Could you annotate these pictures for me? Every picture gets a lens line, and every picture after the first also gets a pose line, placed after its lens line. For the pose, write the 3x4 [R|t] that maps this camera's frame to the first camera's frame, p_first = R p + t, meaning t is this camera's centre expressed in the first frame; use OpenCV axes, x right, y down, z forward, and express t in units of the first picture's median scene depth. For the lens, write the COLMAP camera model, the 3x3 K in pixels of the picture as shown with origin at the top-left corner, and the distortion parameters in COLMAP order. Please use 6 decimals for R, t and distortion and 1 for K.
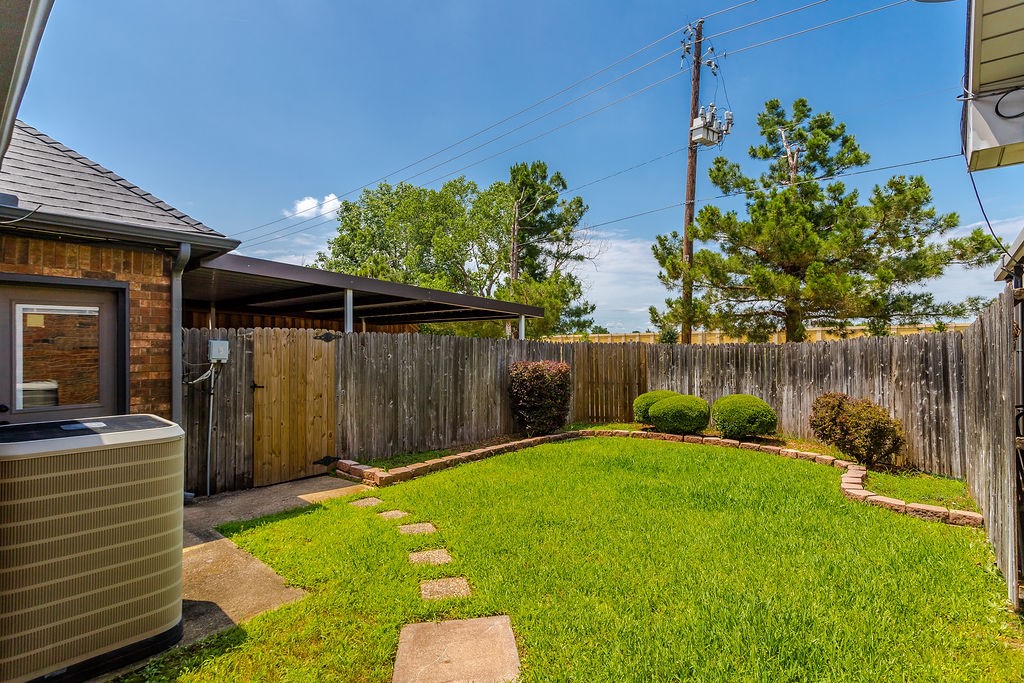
lens RADIAL K [[491.6, 0, 508.0], [0, 491.6, 340.1], [0, 0, 1]] dist [0.001986, 0.000514]
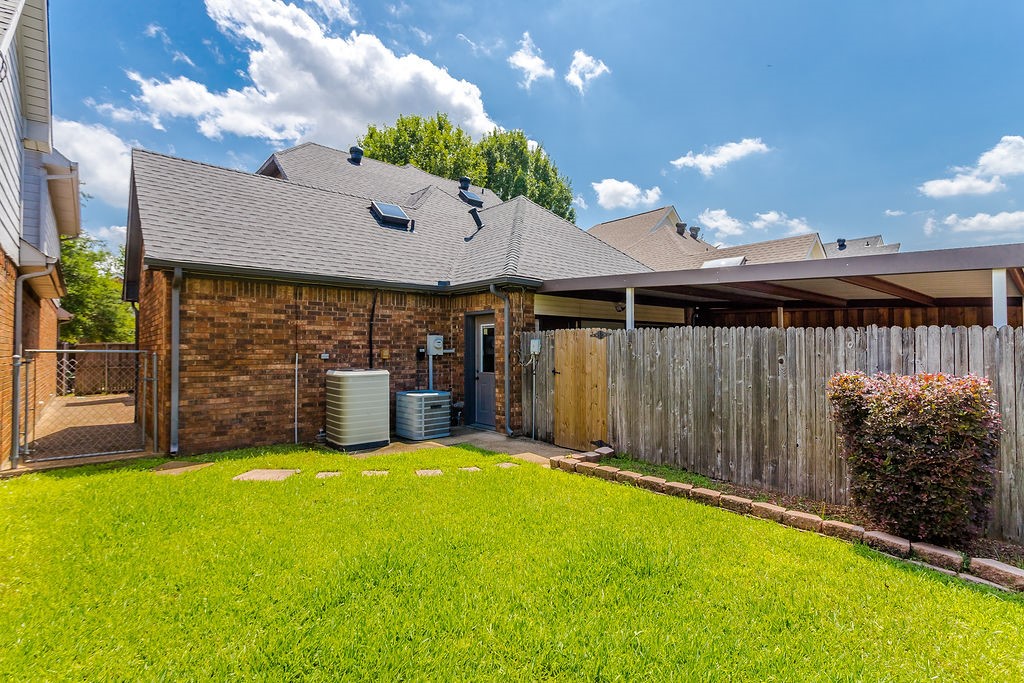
lens RADIAL K [[491.6, 0, 508.0], [0, 491.6, 340.1], [0, 0, 1]] dist [0.001986, 0.000514]
pose [[-0.143099, -0.013968, -0.989610, 0.750638], [0.010728, 0.999820, -0.015663, 0.020903], [0.989650, -0.012858, -0.142924, 0.917069]]
